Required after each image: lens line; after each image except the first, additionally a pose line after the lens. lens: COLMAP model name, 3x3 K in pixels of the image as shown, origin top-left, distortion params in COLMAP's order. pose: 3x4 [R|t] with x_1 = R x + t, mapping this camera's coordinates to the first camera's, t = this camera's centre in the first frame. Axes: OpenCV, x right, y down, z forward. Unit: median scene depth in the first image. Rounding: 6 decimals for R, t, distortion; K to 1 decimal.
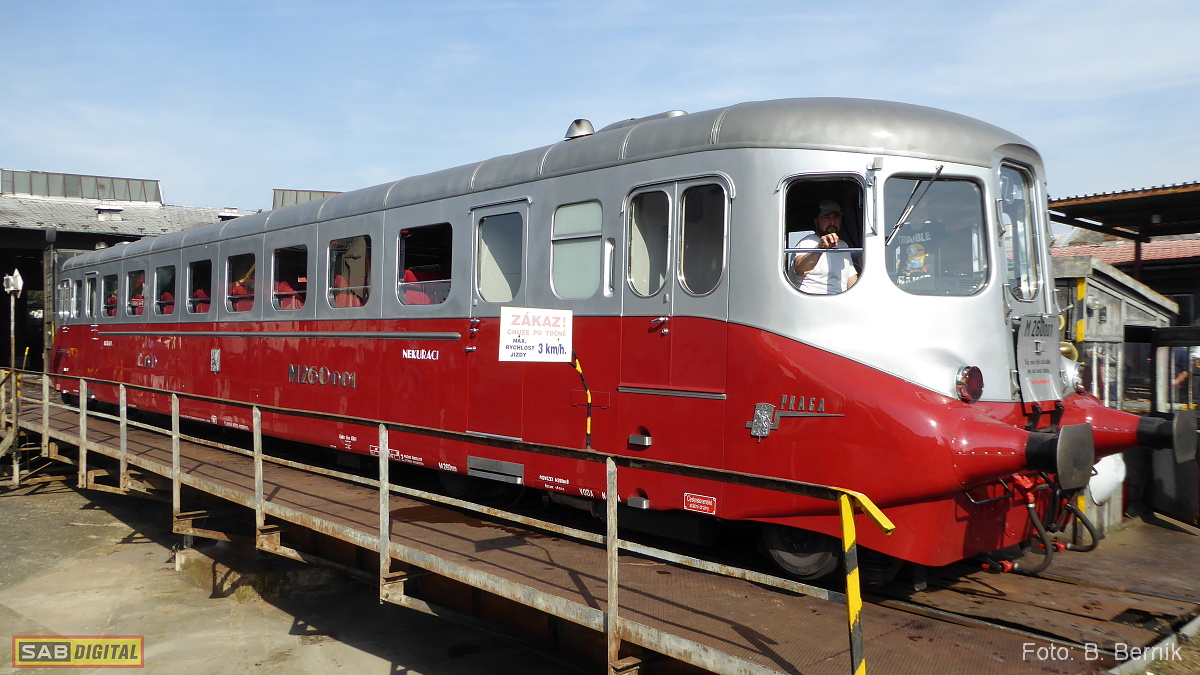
lens RADIAL K [[979.0, 0, 600.9], [0, 979.0, 334.9], [0, 0, 1]] dist [-0.004584, -0.010670]
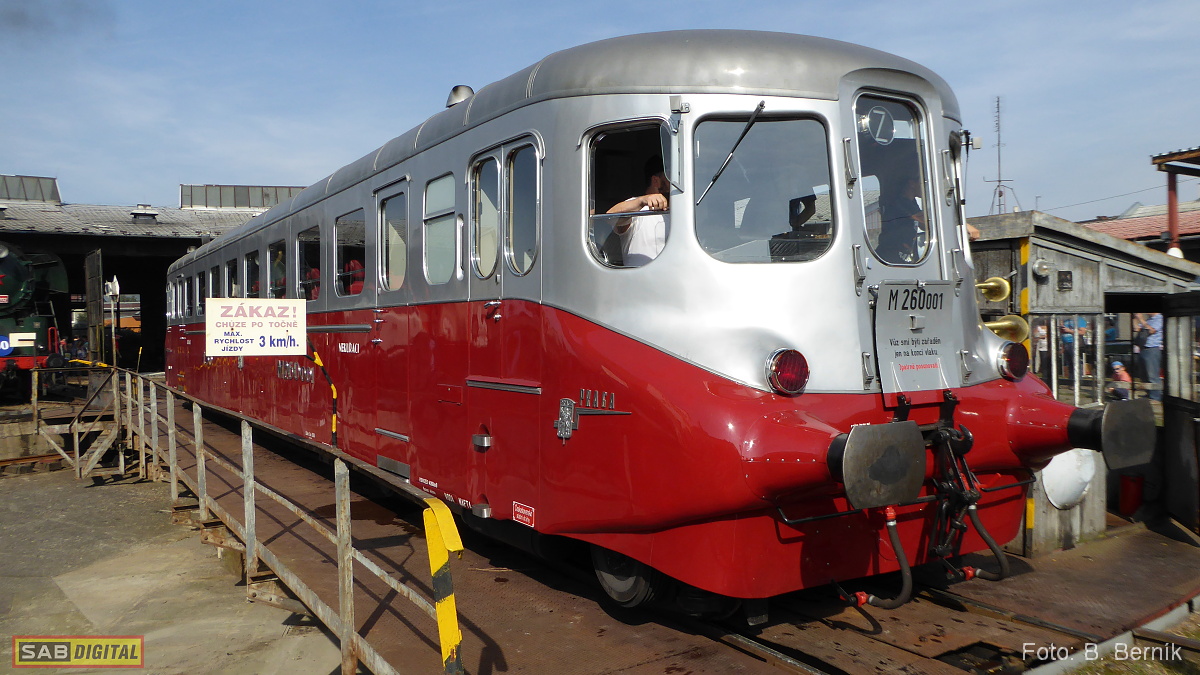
lens RADIAL K [[968.1, 0, 599.3], [0, 968.1, 336.4], [0, 0, 1]] dist [-0.008049, 0.001963]
pose [[0.978745, -0.026383, -0.203377, 0.341719], [0.029492, 0.999490, 0.012275, 0.005979], [0.202950, -0.018012, 0.979023, 0.173286]]
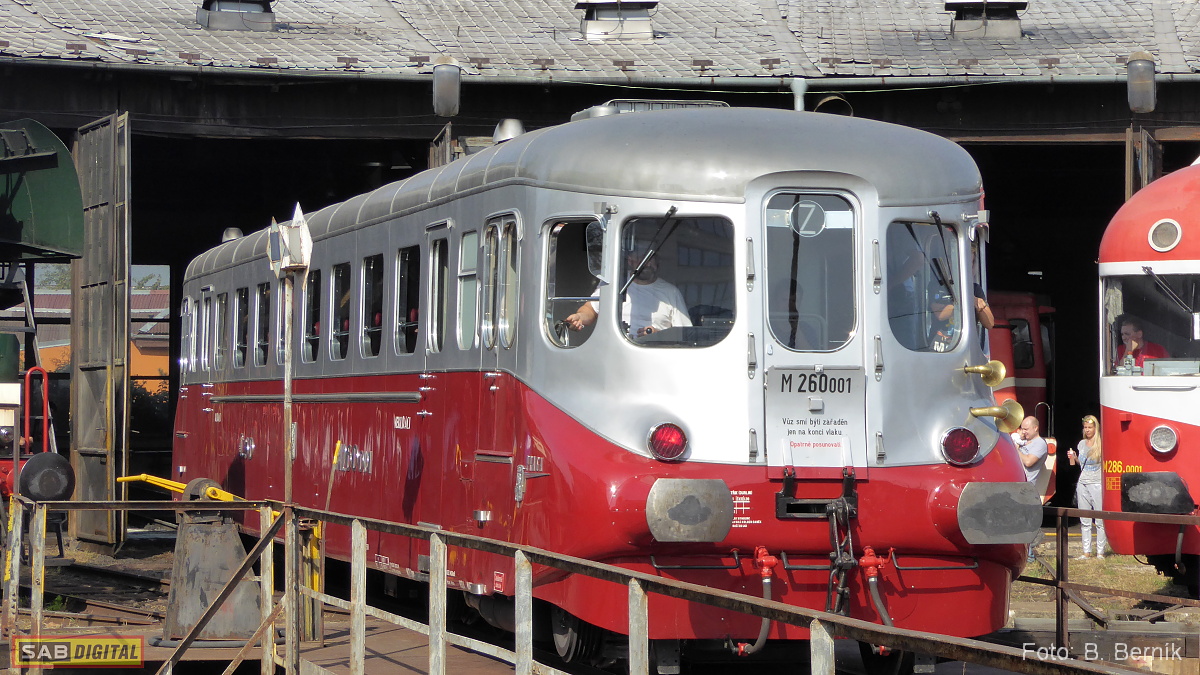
lens RADIAL K [[3843.1, 0, 598.9], [0, 3843.1, 366.5], [0, 0, 1]] dist [1.813050, 0.053176]
pose [[0.868664, -0.007677, -0.495343, 1.901017], [0.001104, 0.999907, -0.013561, 0.024010], [0.495401, 0.011233, 0.868592, -1.989434]]
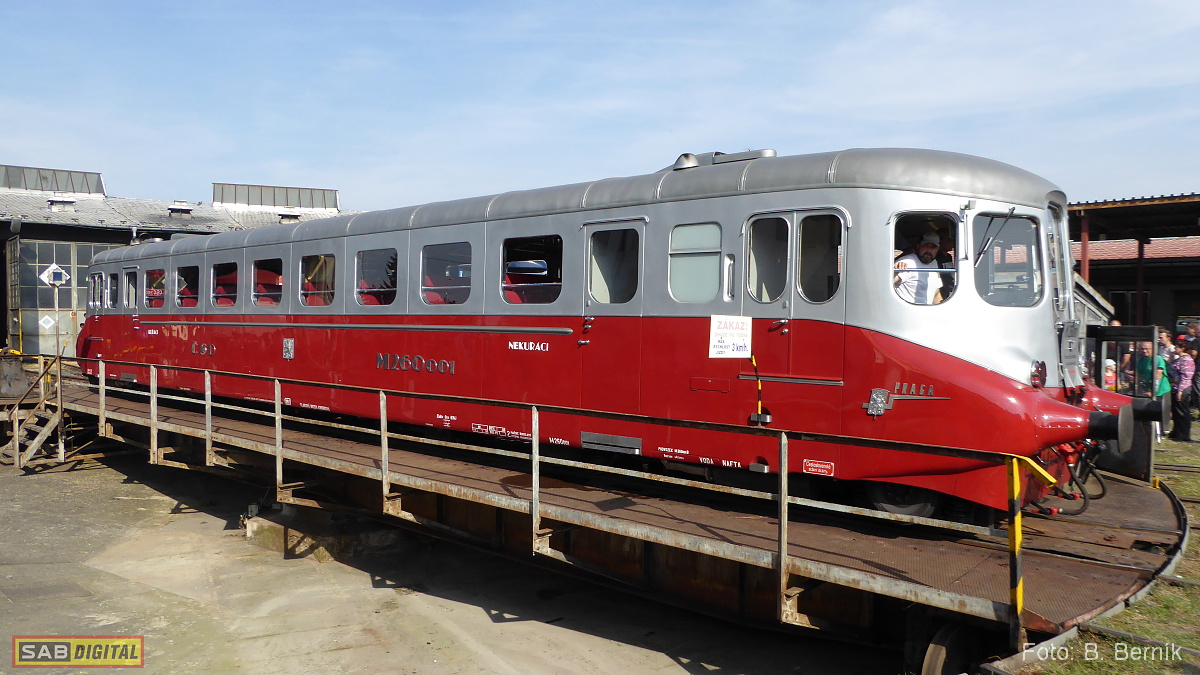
lens RADIAL K [[892.9, 0, 604.4], [0, 892.9, 340.3], [0, 0, 1]] dist [-0.027966, 0.002475]
pose [[0.992386, 0.002614, 0.123140, -0.312288], [-0.005515, 0.999715, 0.023226, -0.017725], [-0.123044, -0.023728, 0.992117, -0.104719]]
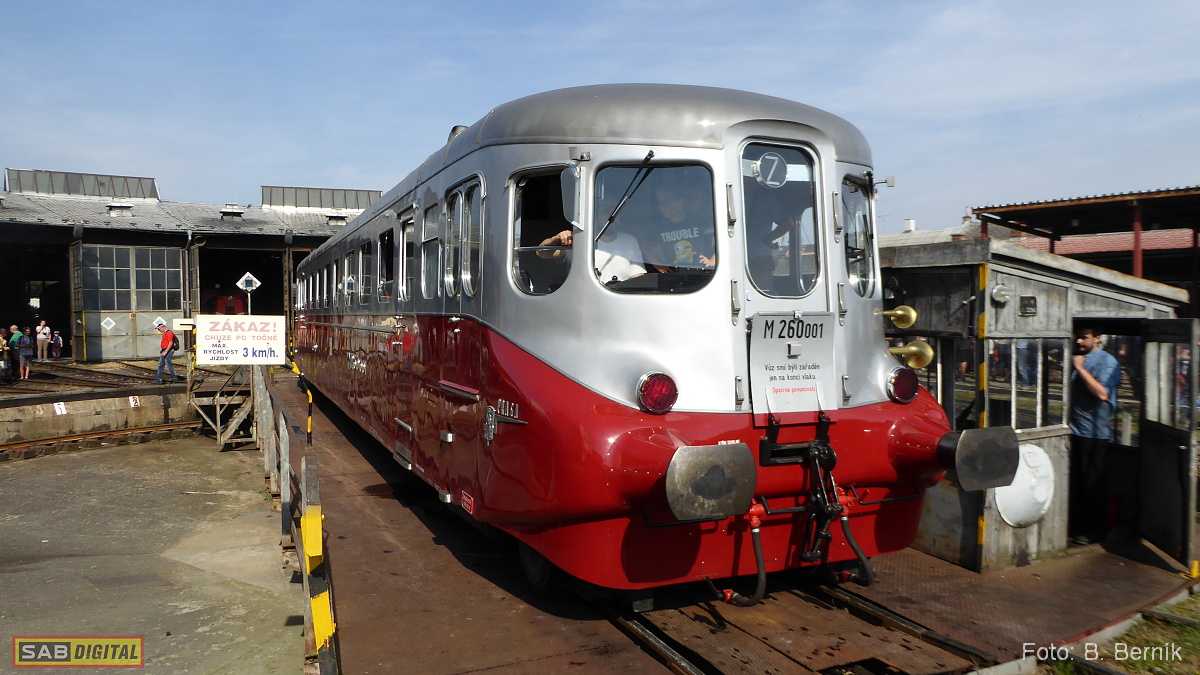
lens RADIAL K [[889.1, 0, 601.0], [0, 889.1, 338.3], [0, 0, 1]] dist [-0.040140, 0.000153]
pose [[0.943511, -0.000231, -0.331341, 0.527372], [0.008502, 0.999687, 0.023514, -0.017633], [0.331232, -0.025003, 0.943218, 0.185950]]
